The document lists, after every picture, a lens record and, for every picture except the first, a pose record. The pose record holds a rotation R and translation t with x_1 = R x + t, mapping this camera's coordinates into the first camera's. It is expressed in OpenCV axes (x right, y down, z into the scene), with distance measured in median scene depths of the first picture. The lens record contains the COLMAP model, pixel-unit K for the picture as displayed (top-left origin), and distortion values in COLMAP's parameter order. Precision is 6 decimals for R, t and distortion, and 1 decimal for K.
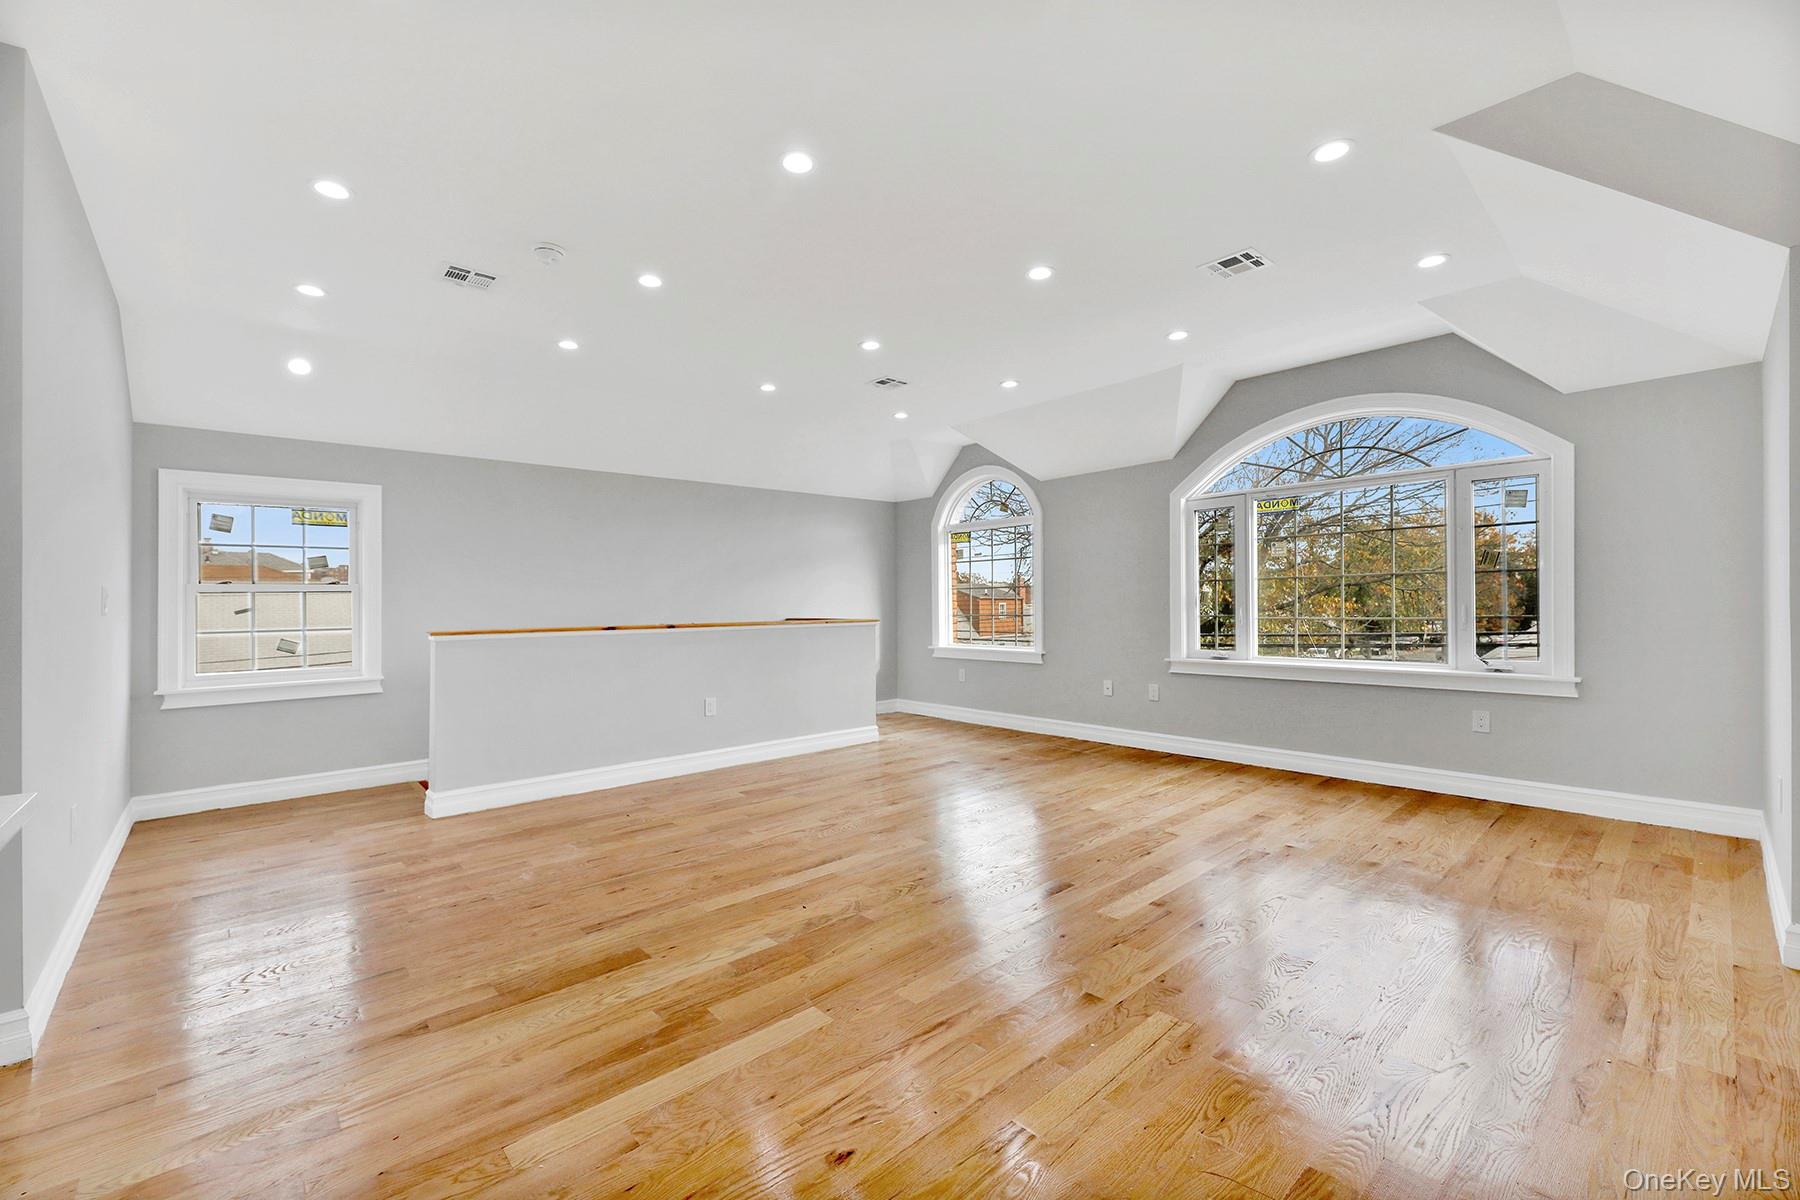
lens RADIAL K [[753.1, 0, 900.0], [0, 753.1, 600.0], [0, 0, 1]] dist [-0.000641, -0.000491]
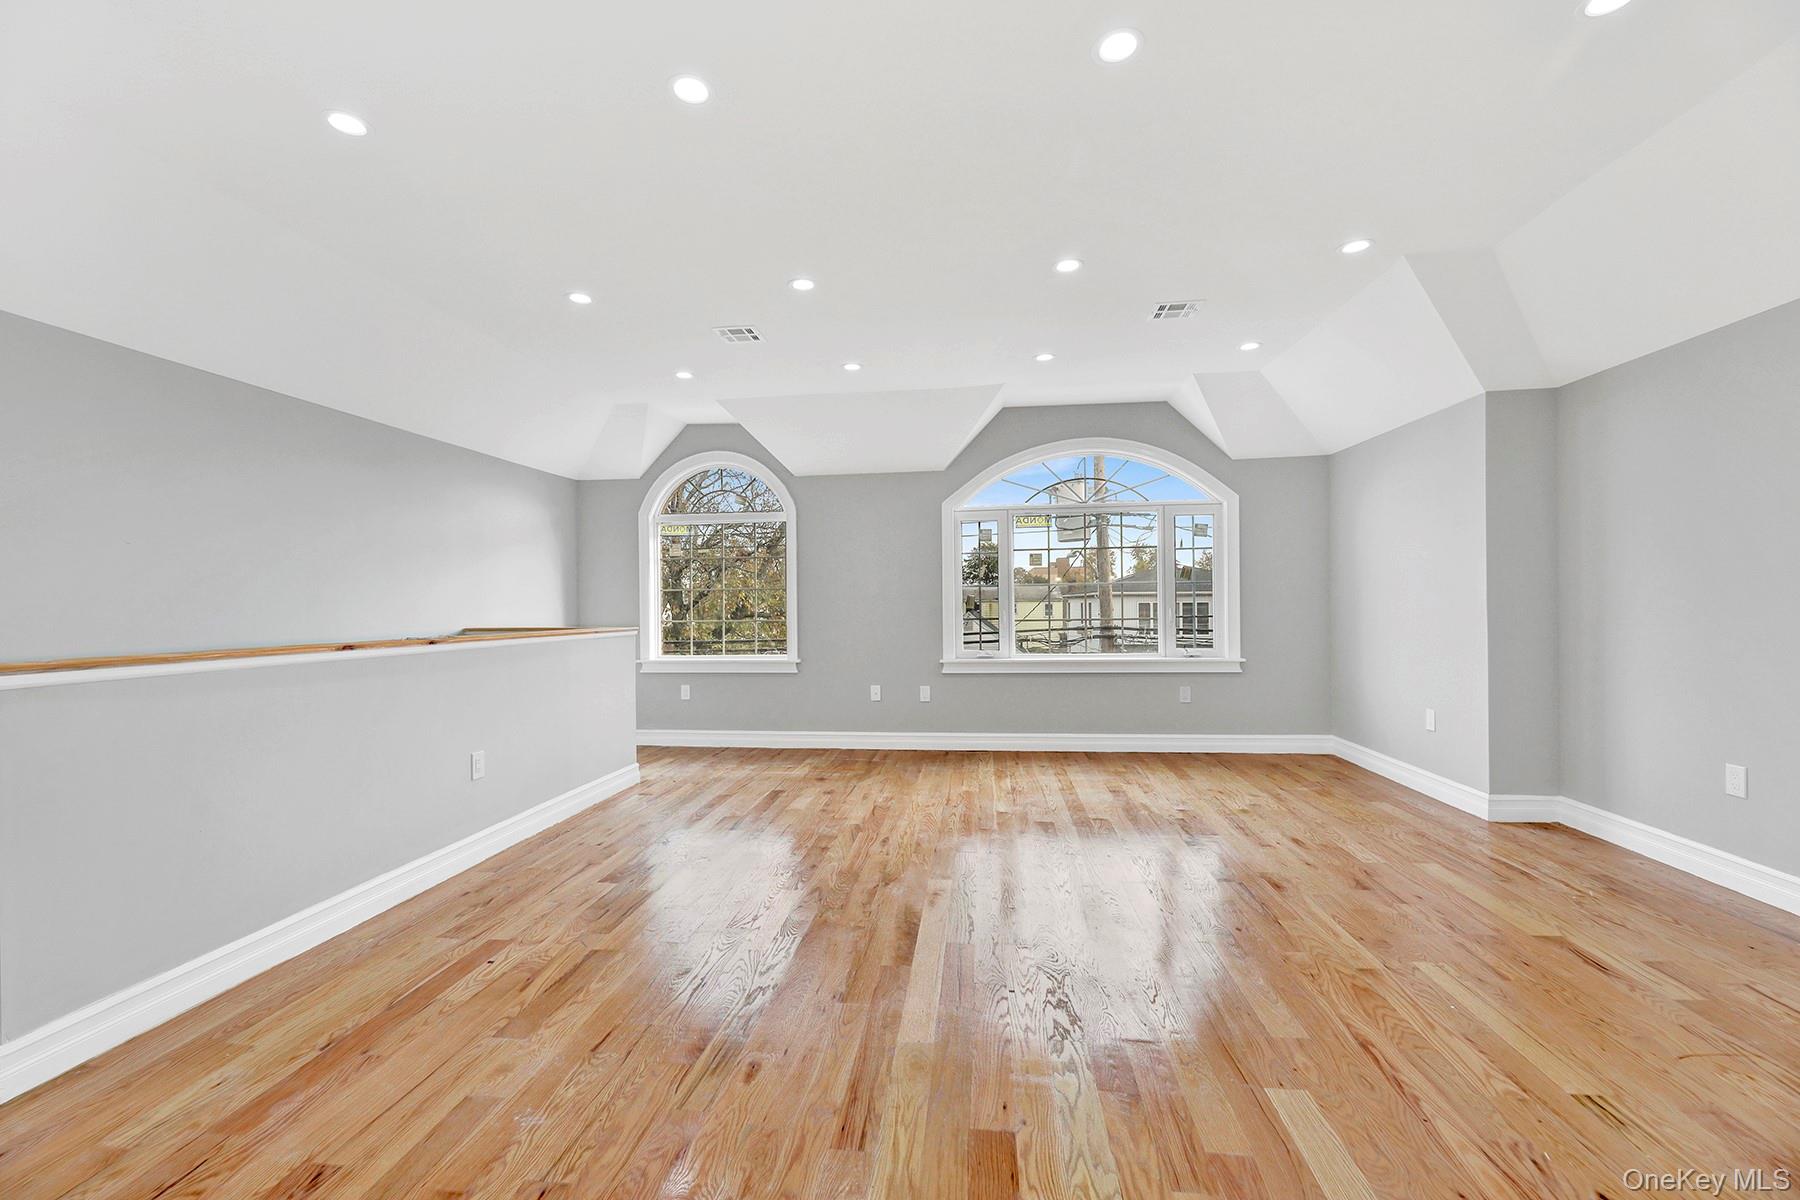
lens RADIAL K [[753.1, 0, 900.0], [0, 753.1, 600.0], [0, 0, 1]] dist [-0.000641, -0.000491]
pose [[0.751265, 0.009163, 0.659937, -0.485536], [-0.000356, 0.999909, -0.013478, 0.010556], [-0.660001, 0.009890, 0.751200, 0.324820]]
